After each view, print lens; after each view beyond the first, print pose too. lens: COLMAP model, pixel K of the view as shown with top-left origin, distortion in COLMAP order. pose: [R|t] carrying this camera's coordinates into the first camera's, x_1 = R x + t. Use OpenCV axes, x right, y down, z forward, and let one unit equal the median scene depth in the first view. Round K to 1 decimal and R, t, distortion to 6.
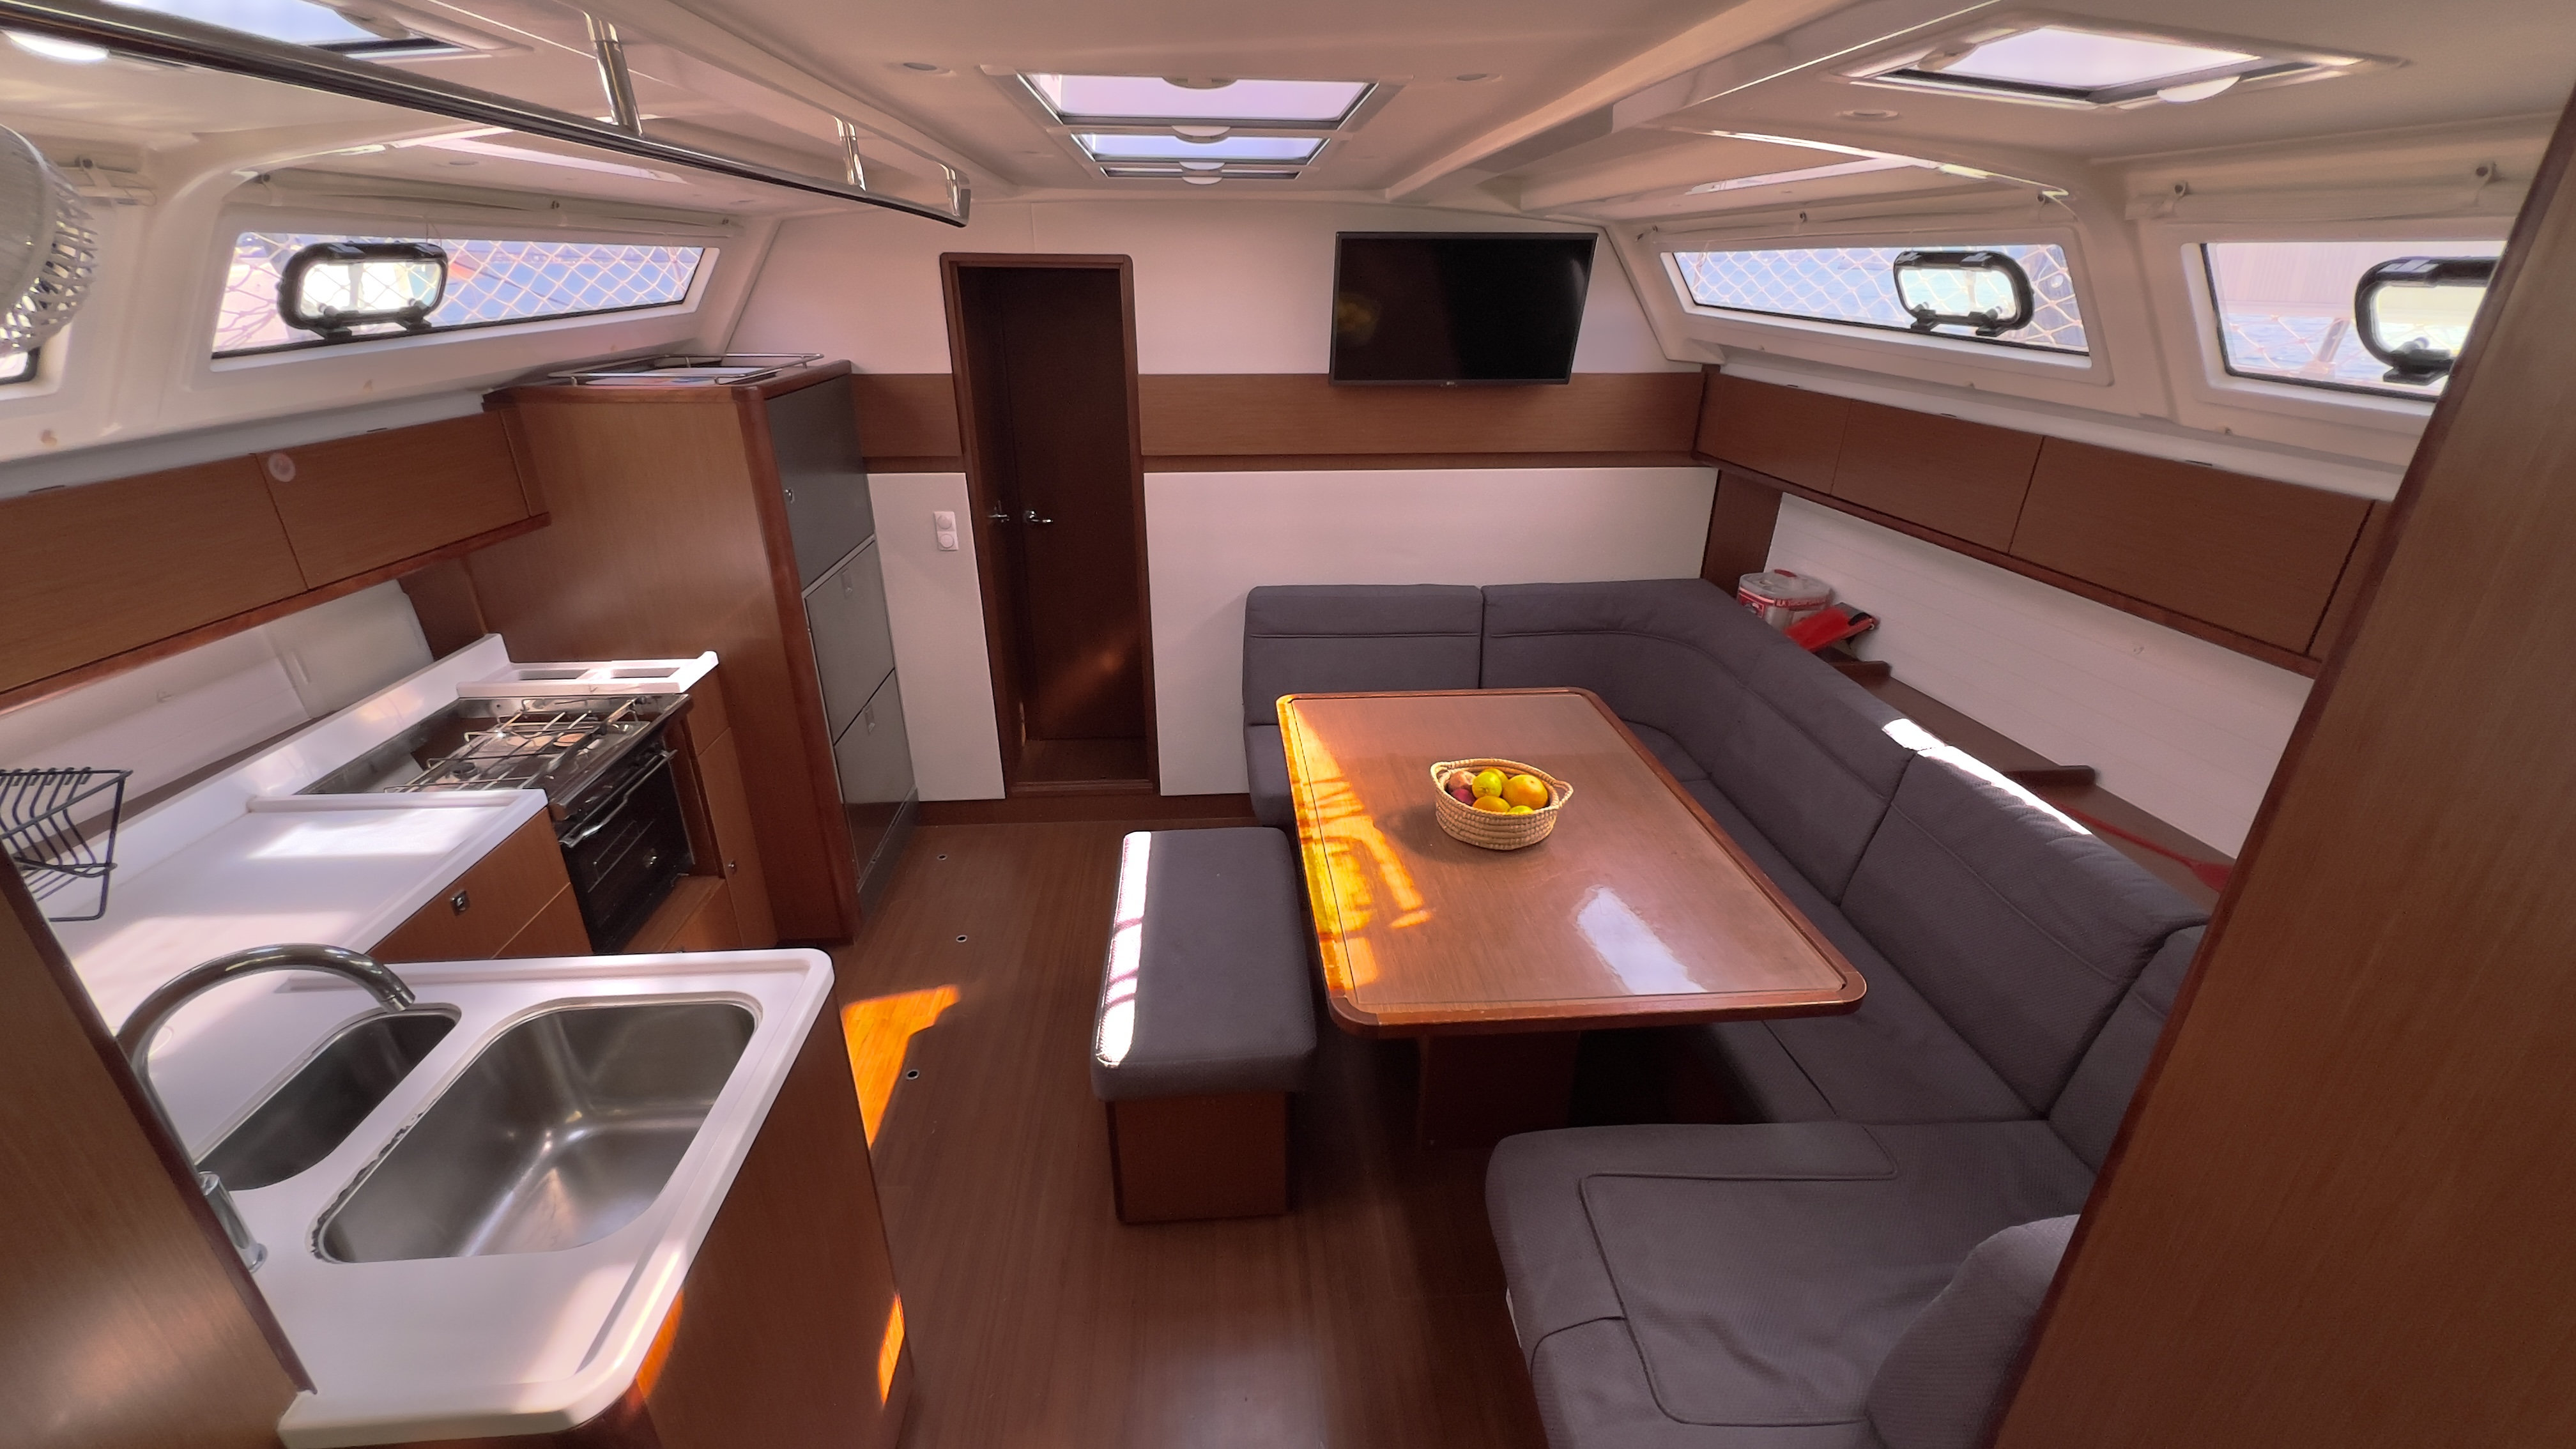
lens RADIAL K [[1038.6, 0, 1278.6], [0, 1038.6, 717.1], [0, 0, 1]] dist [-0.003167, 0.001374]
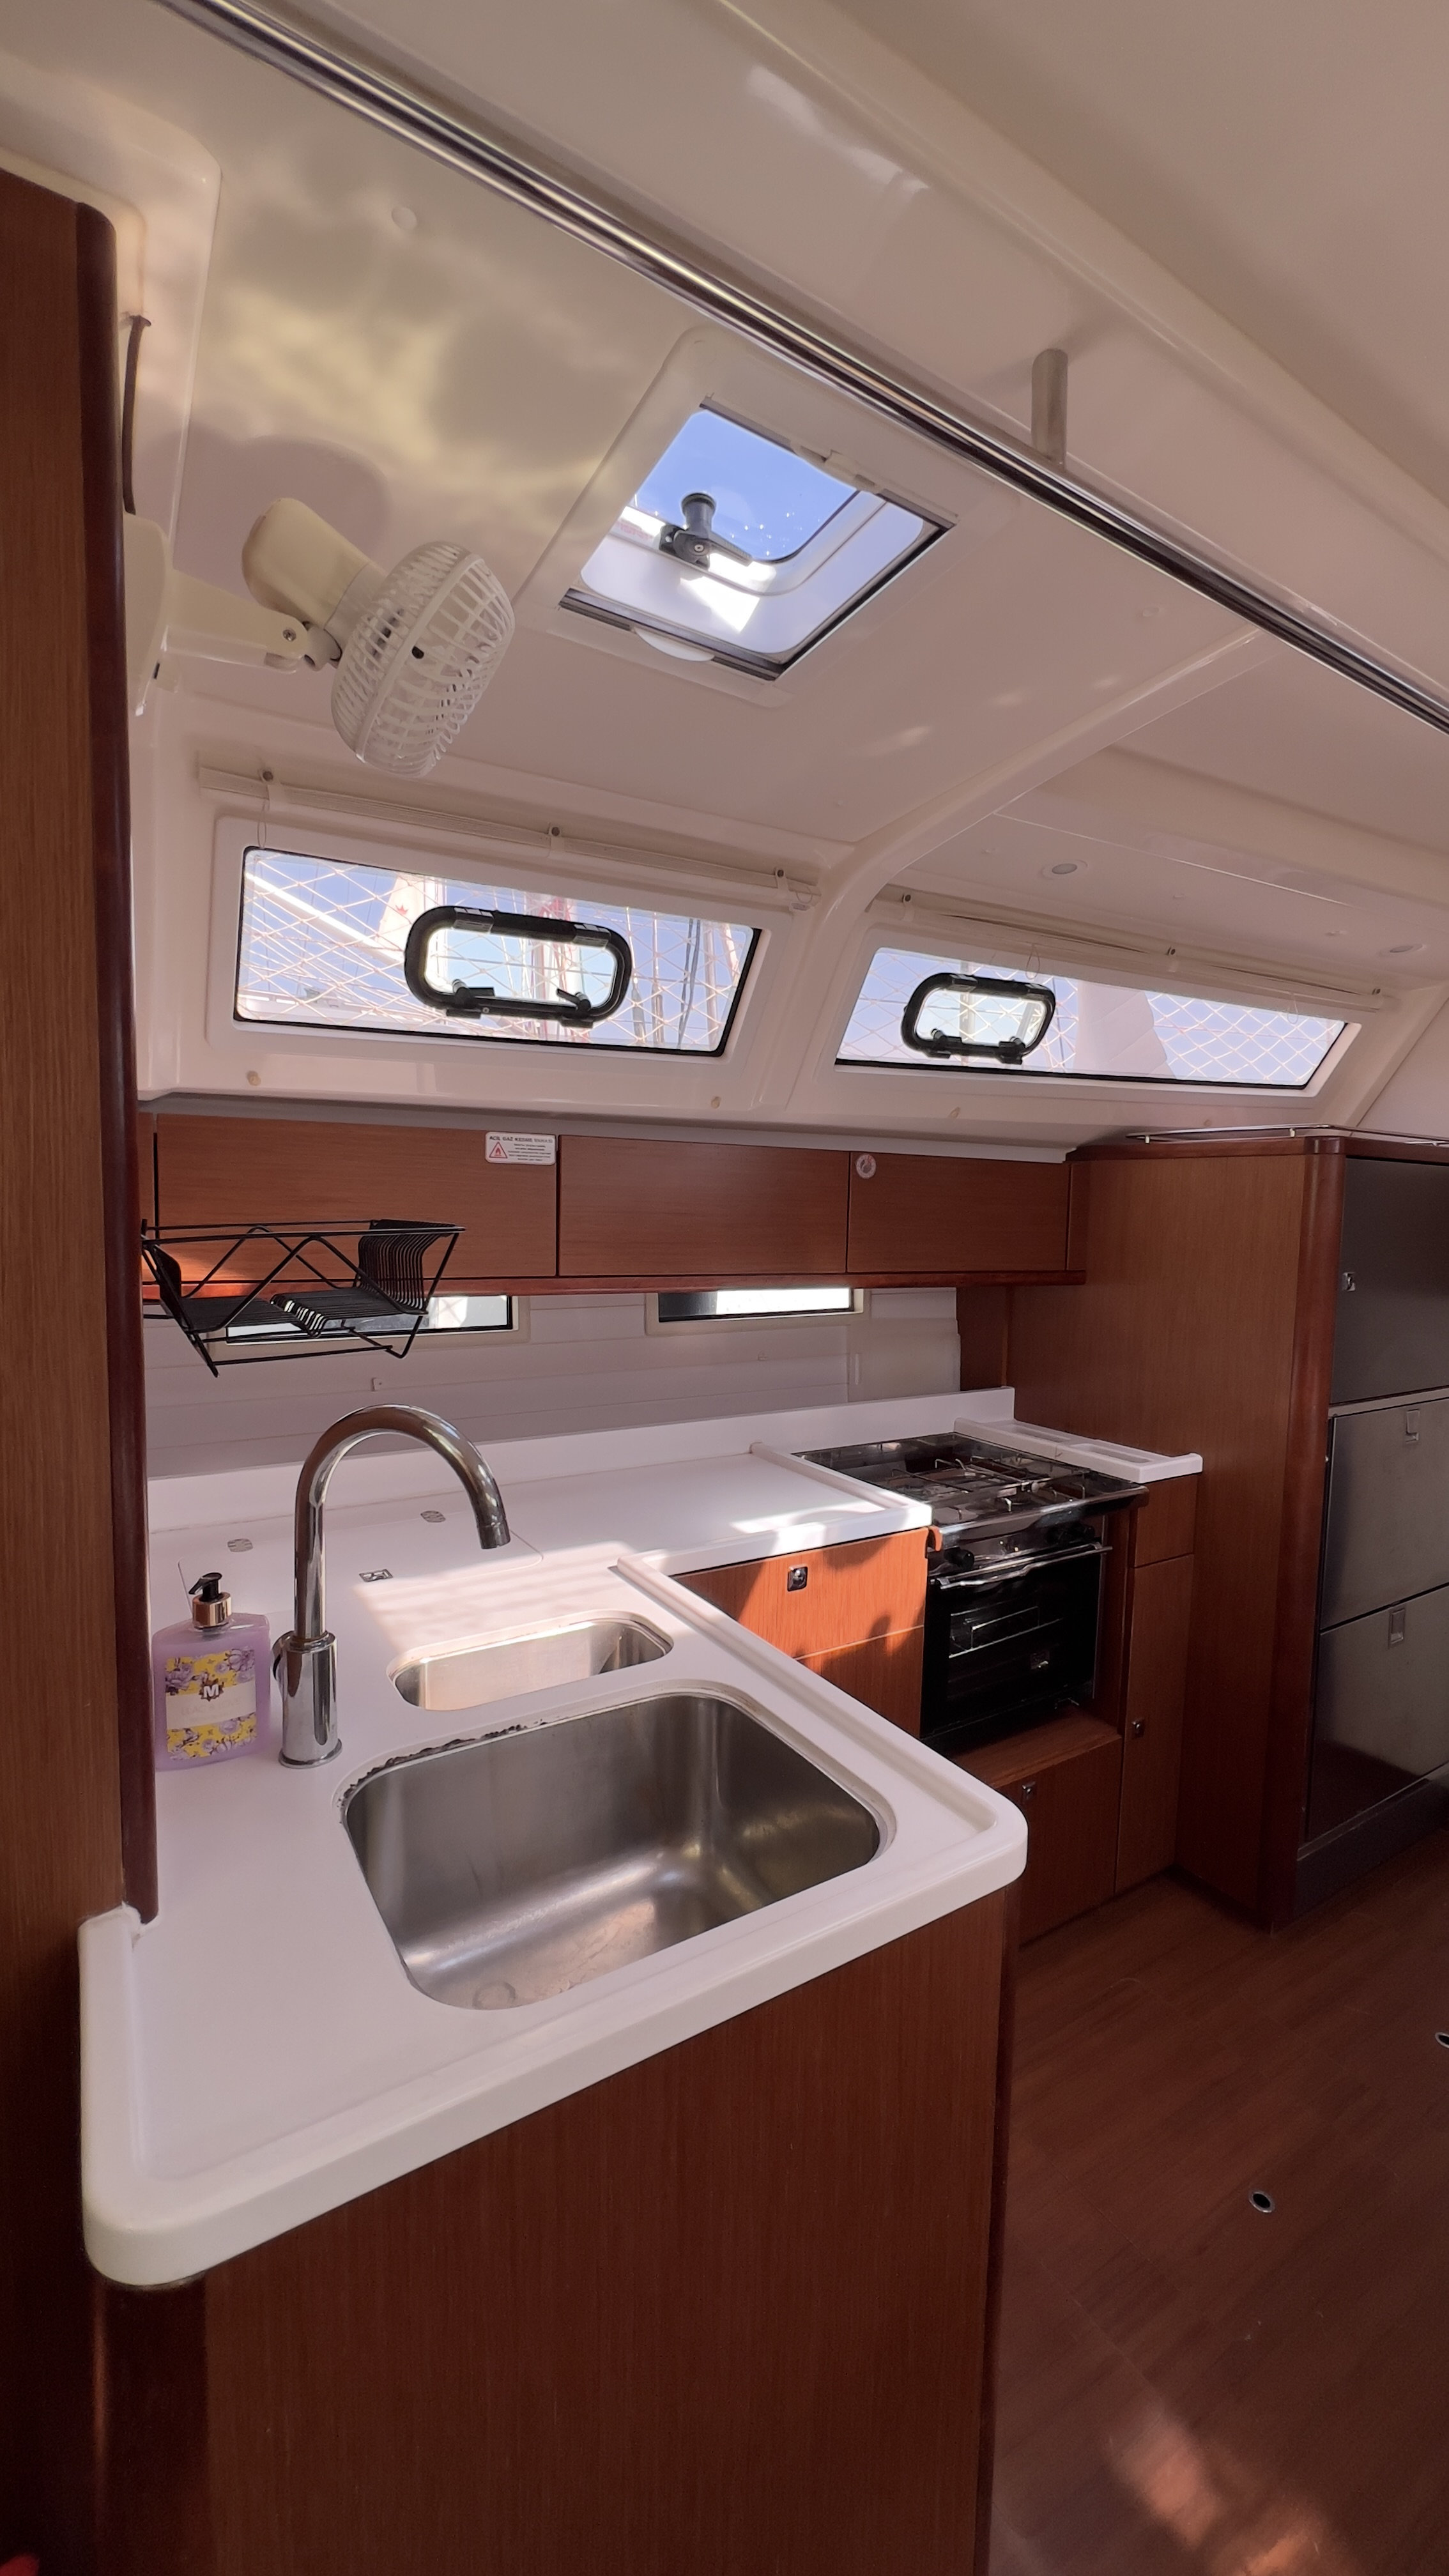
lens RADIAL K [[1028.7, 0, 726.3], [0, 1028.7, 1281.8], [0, 0, 1]] dist [-0.004275, 0.001318]
pose [[0.474502, 0.077267, -0.876857, -0.029161], [-0.372787, 0.920039, -0.120658, 0.052025], [0.797419, 0.384134, 0.465364, 0.306724]]
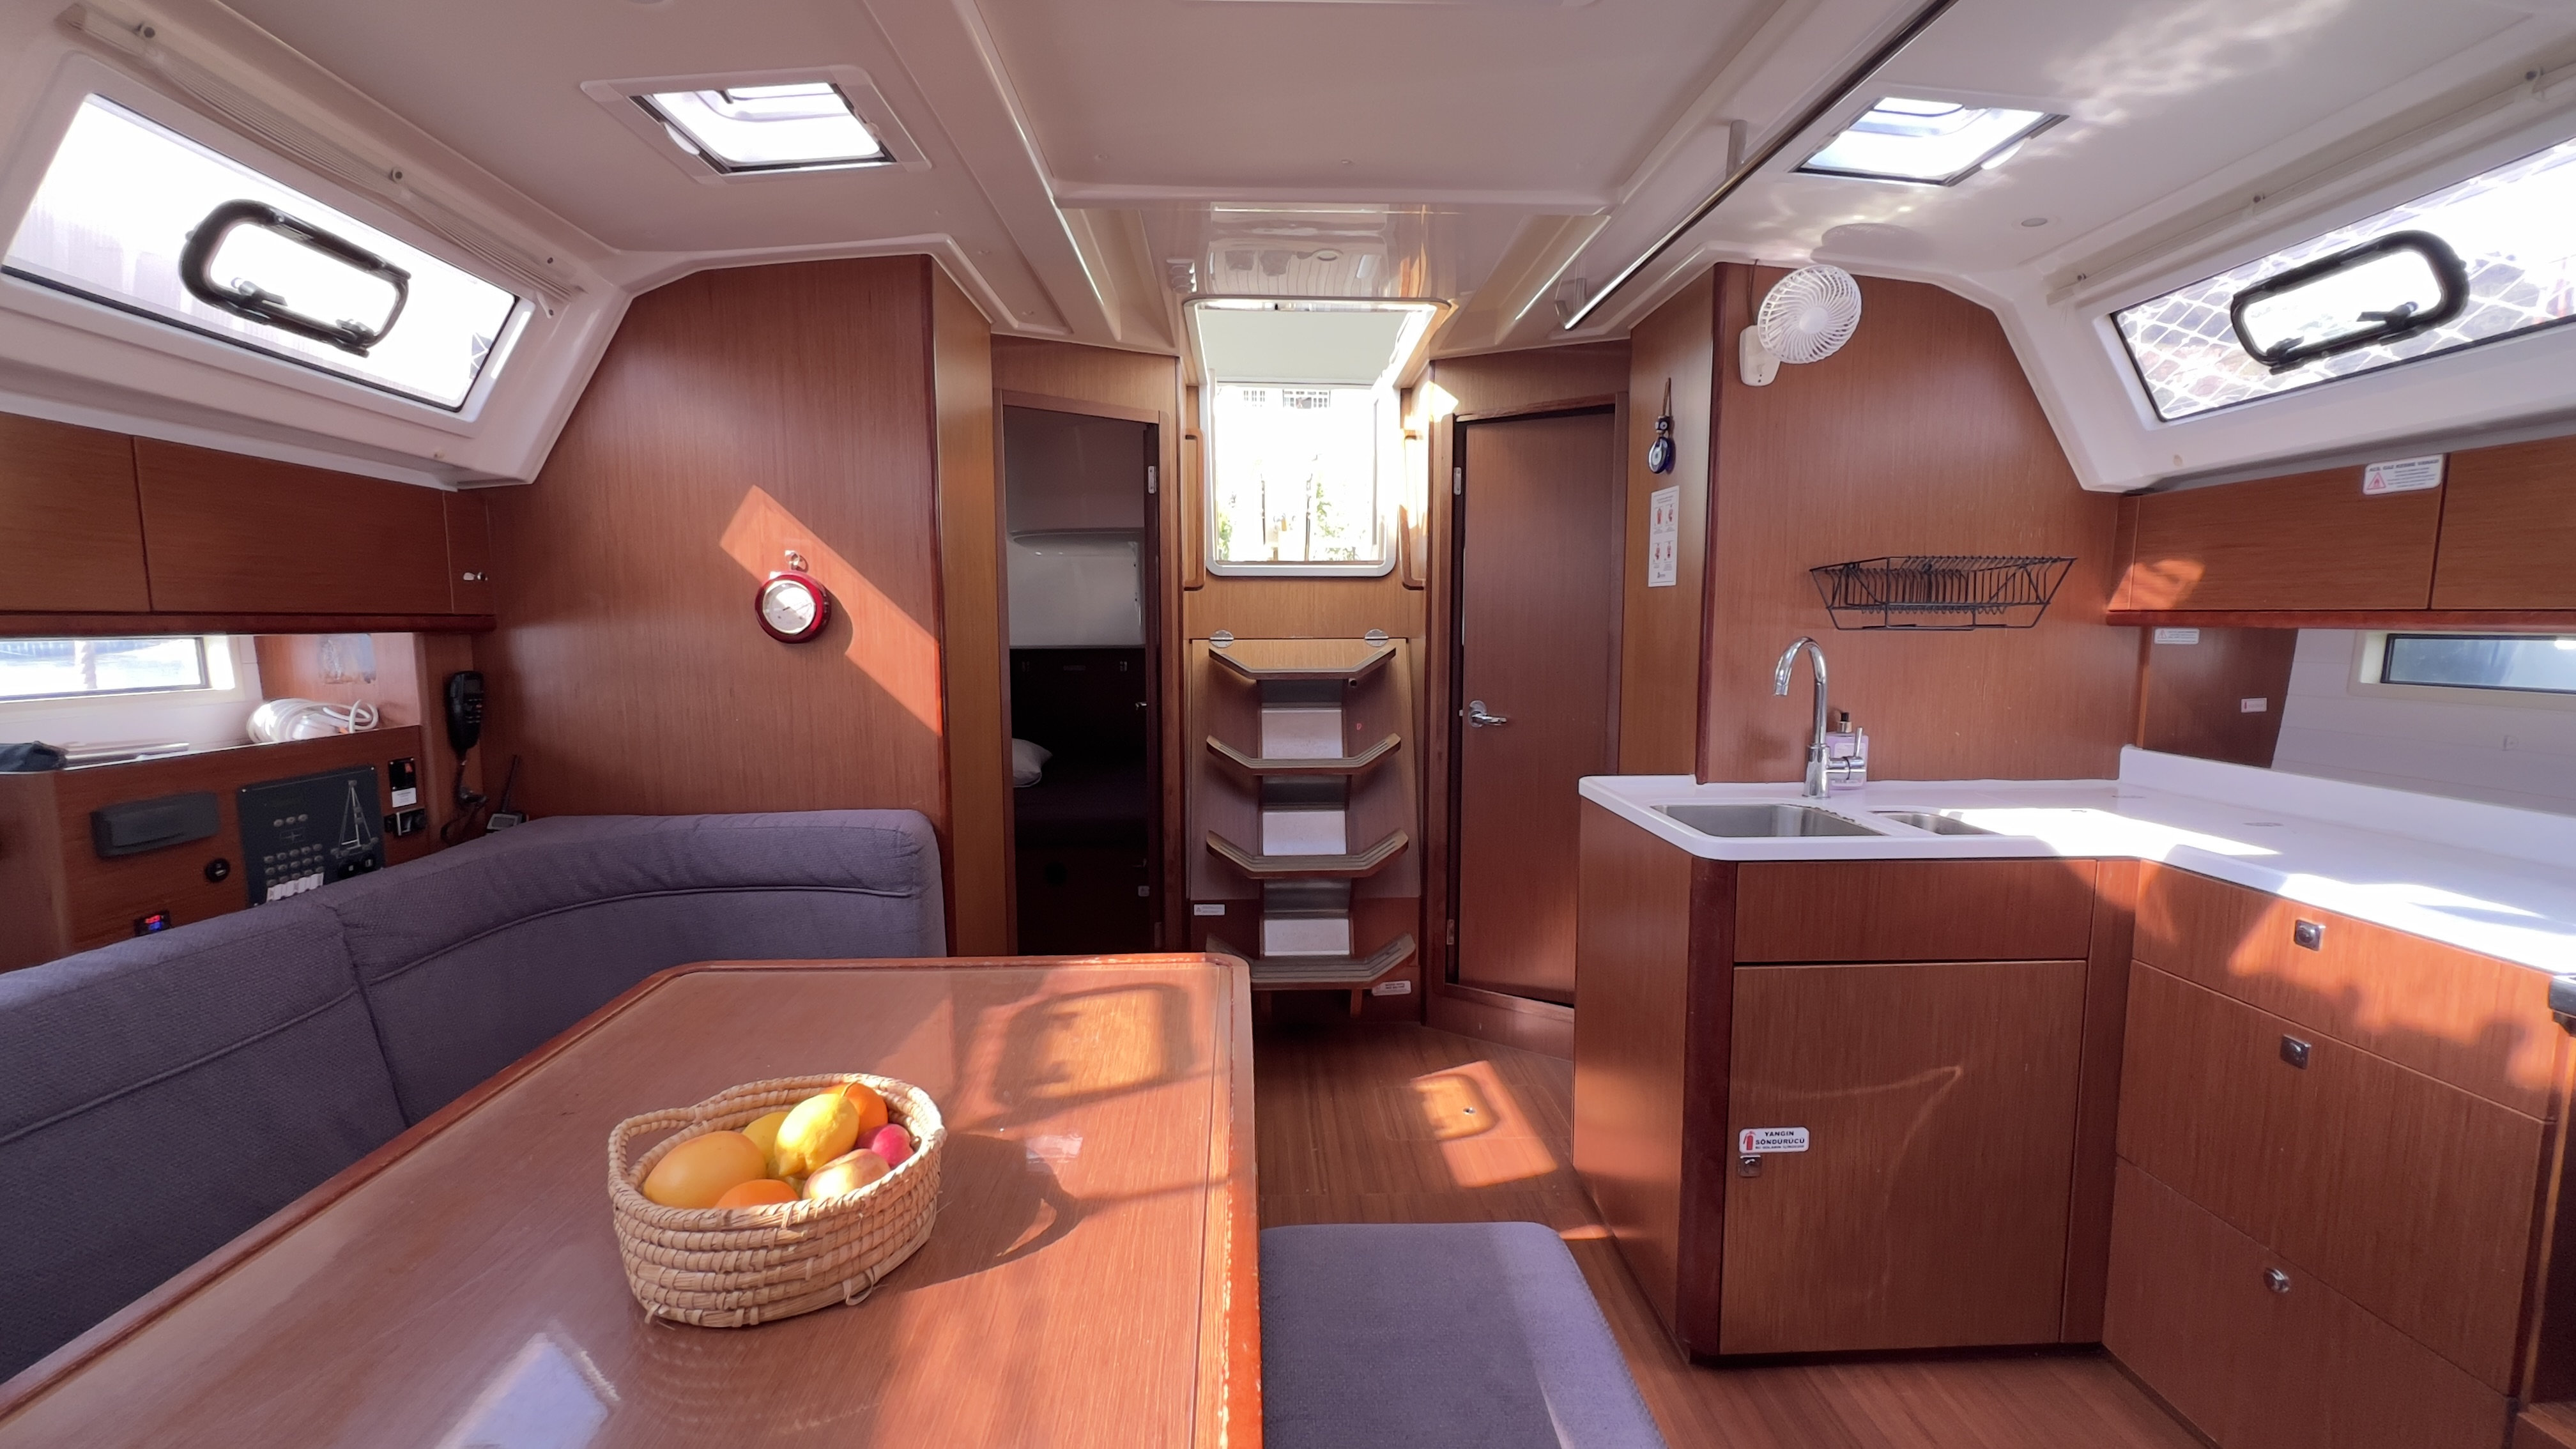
lens RADIAL K [[1028.7, 0, 1285.8], [0, 1028.7, 720.6], [0, 0, 1]] dist [-0.004275, 0.001318]
pose [[-0.999666, -0.002278, 0.025743, -0.004492], [0.010742, 0.869336, 0.494105, -0.271160], [-0.023505, 0.494217, -0.869021, 1.185259]]
